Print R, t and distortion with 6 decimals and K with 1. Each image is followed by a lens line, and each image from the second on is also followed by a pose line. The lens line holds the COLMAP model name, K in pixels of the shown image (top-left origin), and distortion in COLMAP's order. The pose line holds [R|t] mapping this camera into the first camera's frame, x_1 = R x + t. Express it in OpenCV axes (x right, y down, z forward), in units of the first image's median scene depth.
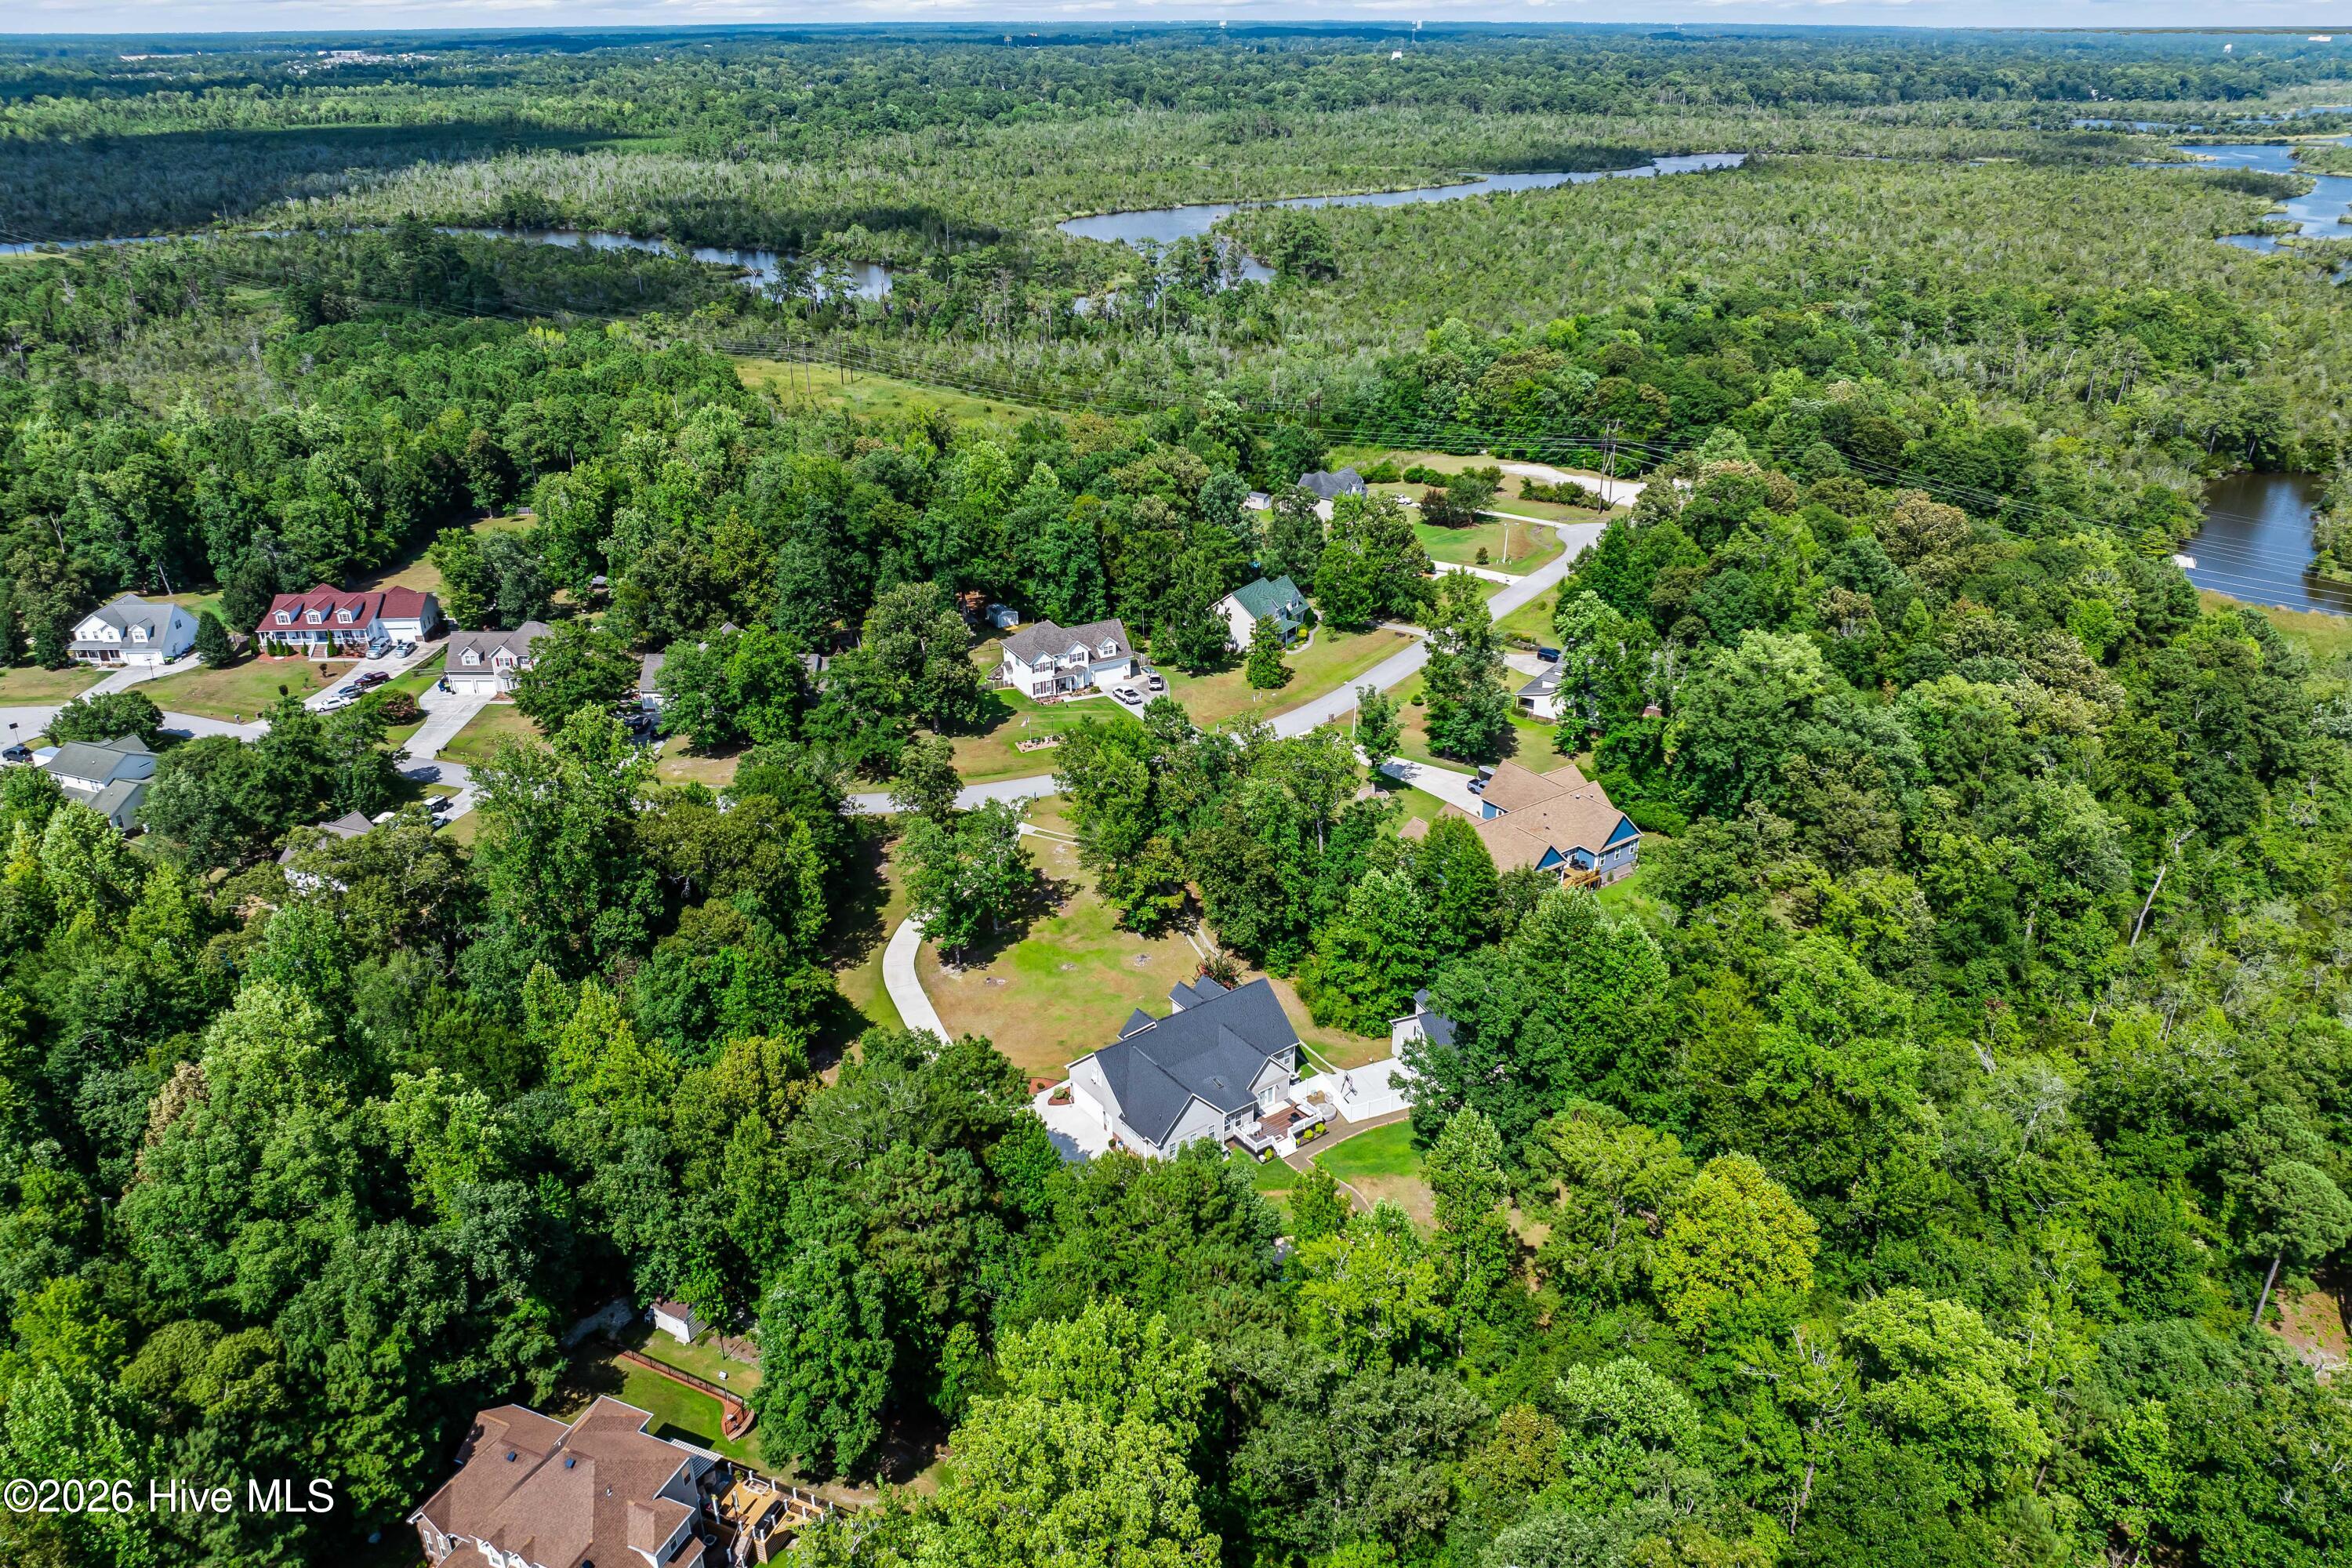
lens RADIAL K [[1642.7, 0, 1176.0], [0, 1642.7, 784.0], [0, 0, 1]] dist [-0.018126, -0.002087]
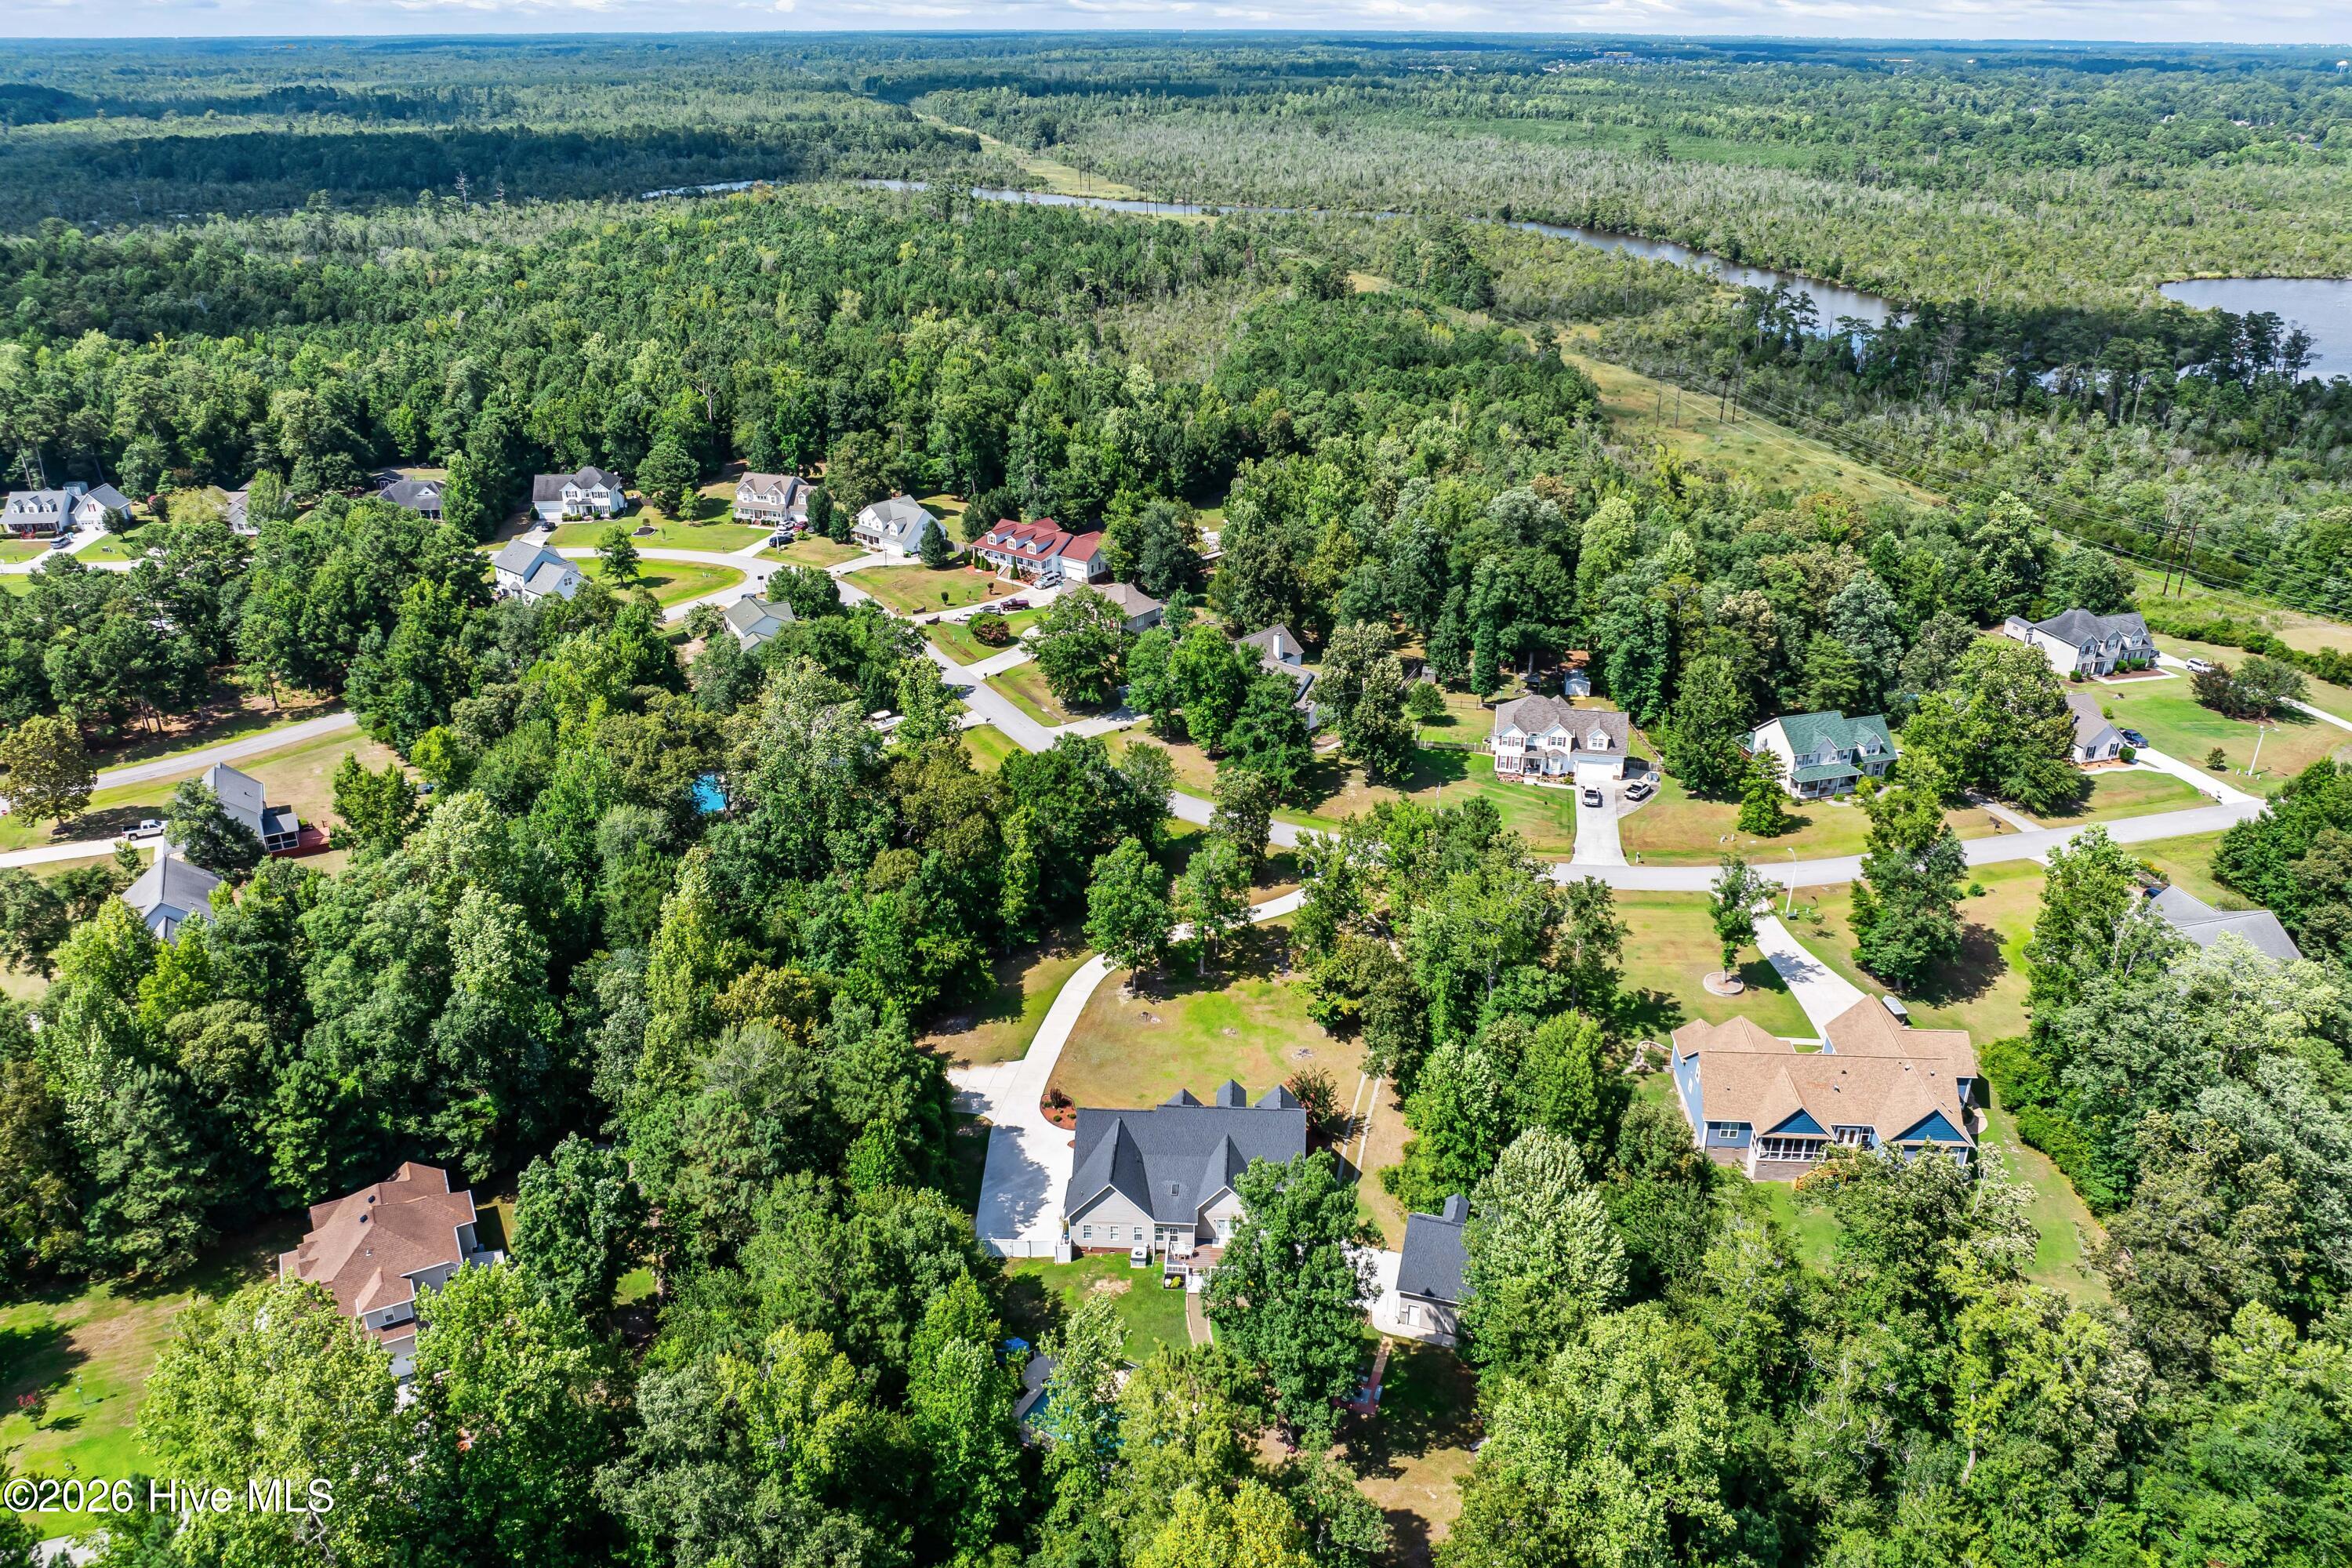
lens RADIAL K [[1614.9, 0, 1175.6], [0, 1614.9, 841.8], [0, 0, 1]] dist [-0.018568, -0.001271]
pose [[0.774151, 0.290843, -0.562228, 0.300752], [-0.273798, 0.954663, 0.116849, -0.070978], [0.570723, 0.063478, 0.818685, 0.146352]]
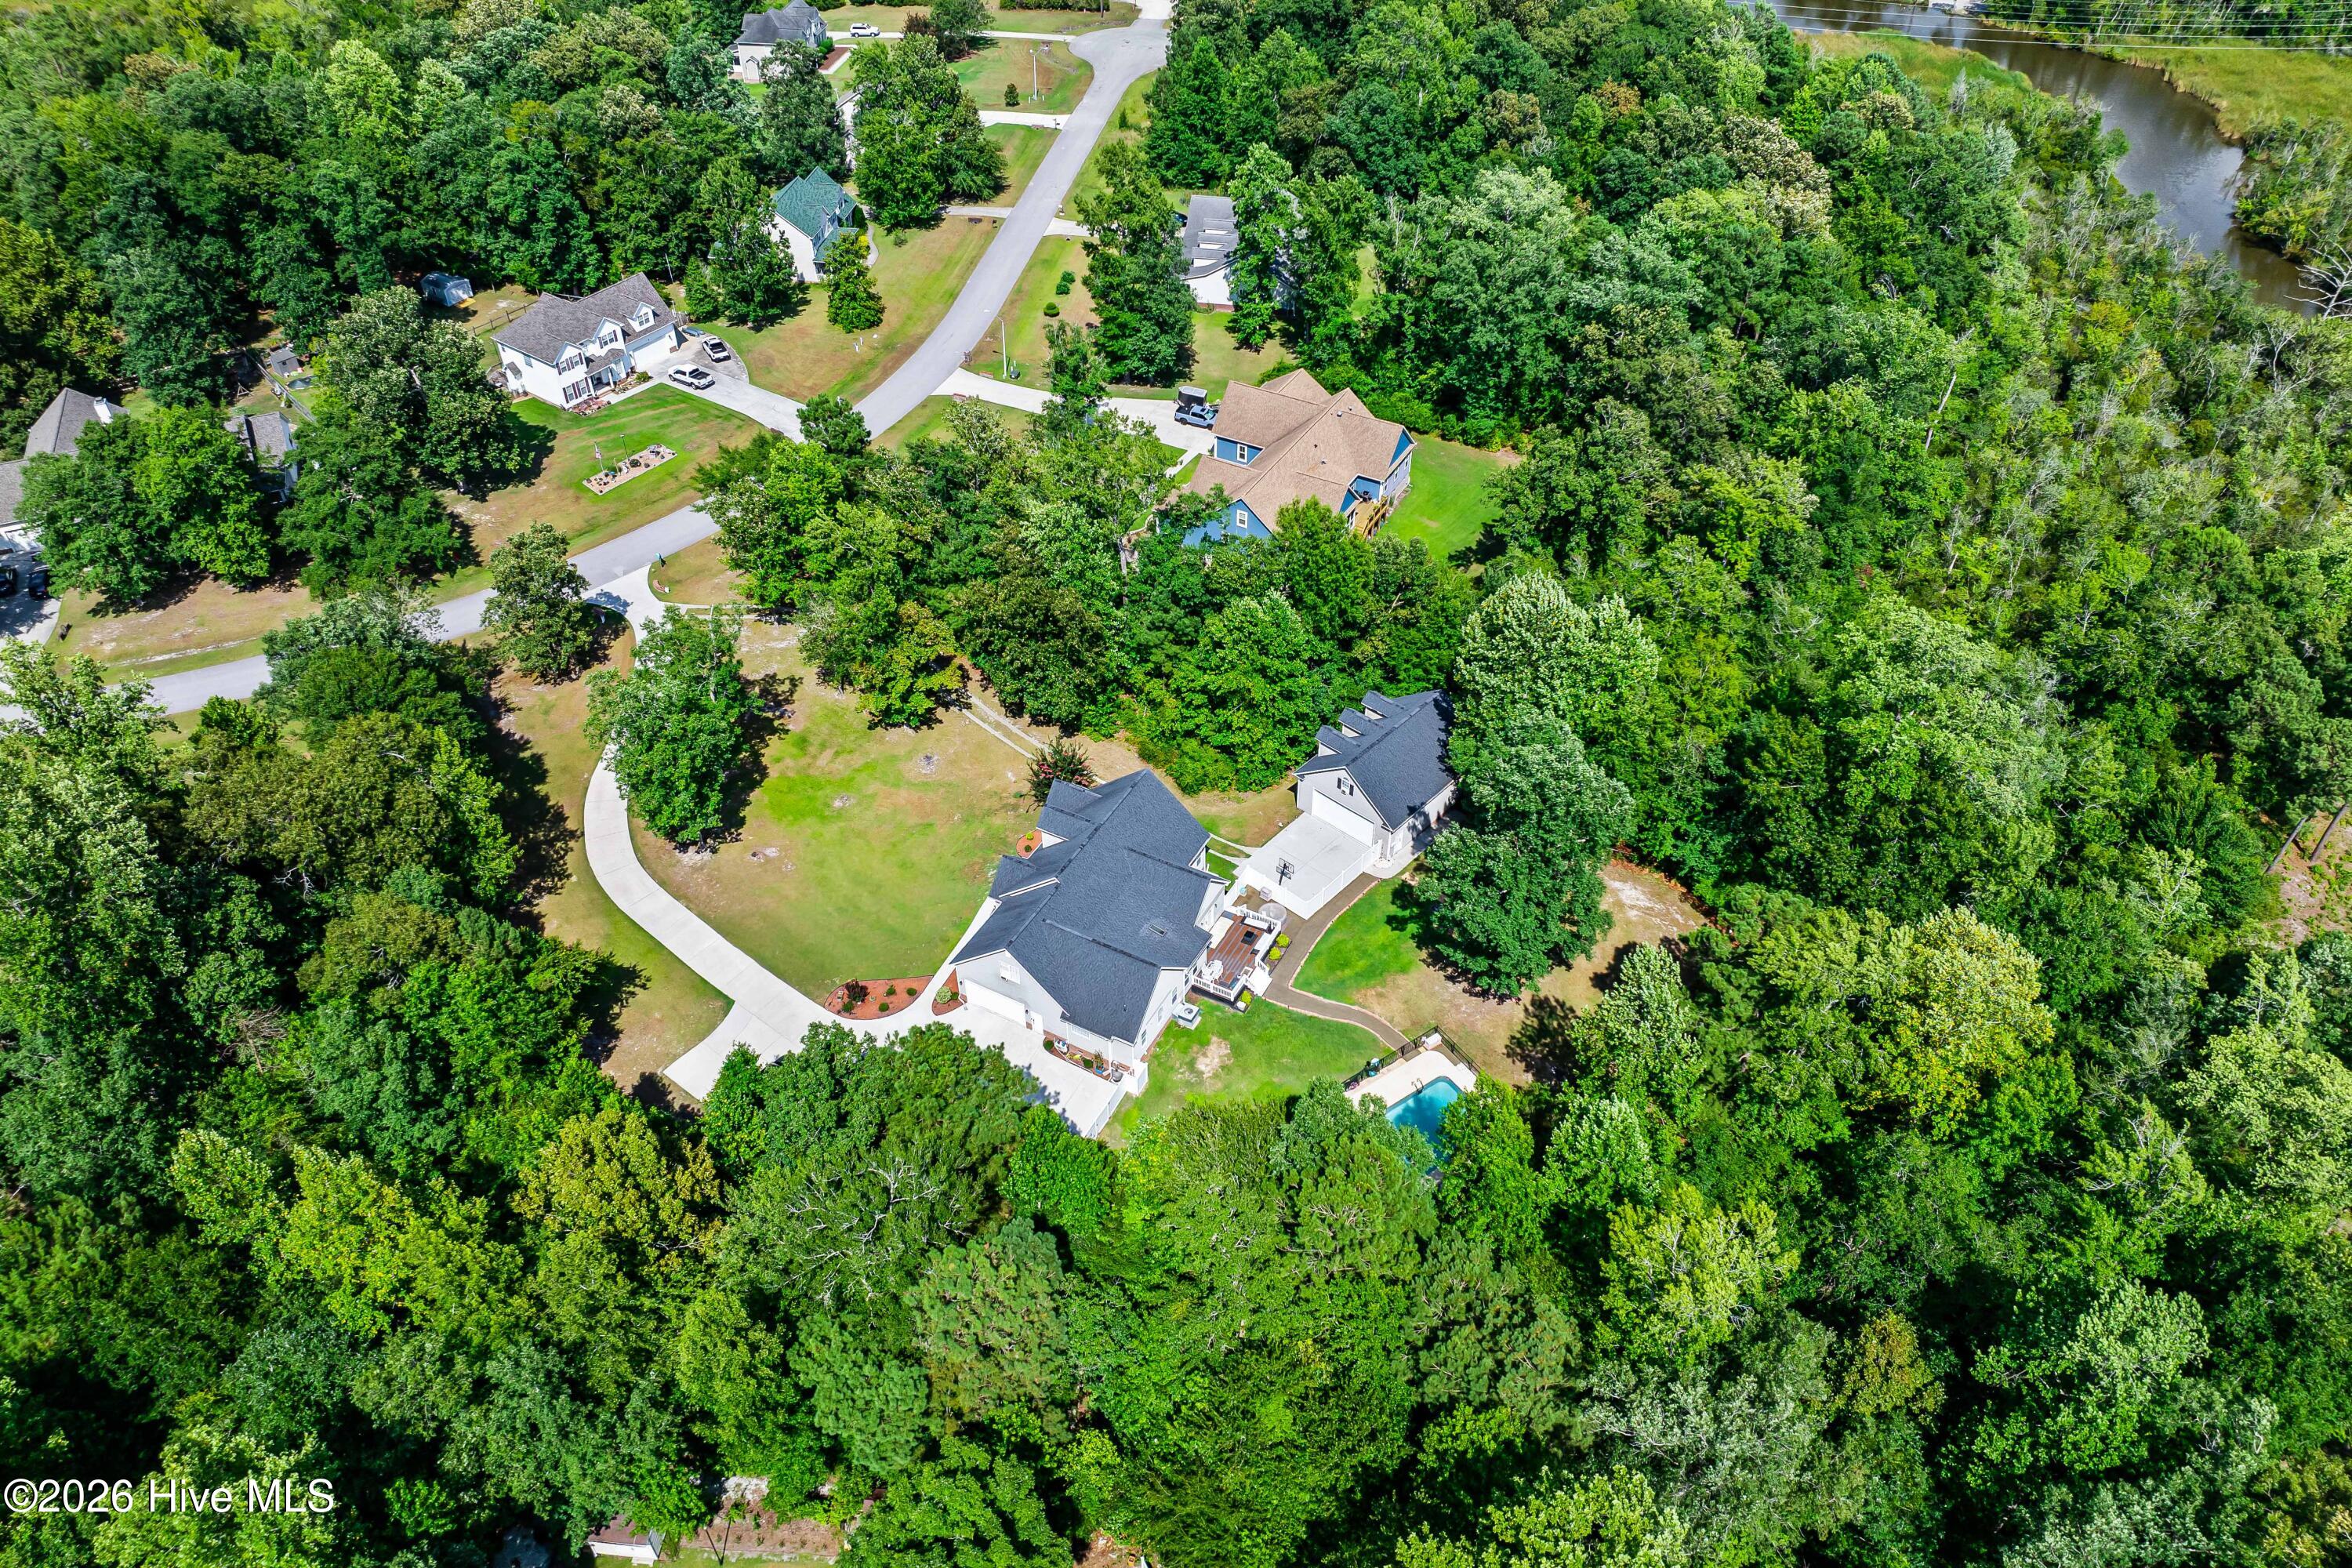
lens RADIAL K [[1633.6, 0, 1176.0], [0, 1633.6, 784.0], [0, 0, 1]] dist [-0.003253, -0.071167]
pose [[0.905757, -0.284306, 0.314285, -0.117471], [0.181874, 0.930594, 0.317674, -0.077789], [-0.382789, -0.230575, 0.894599, 0.199792]]
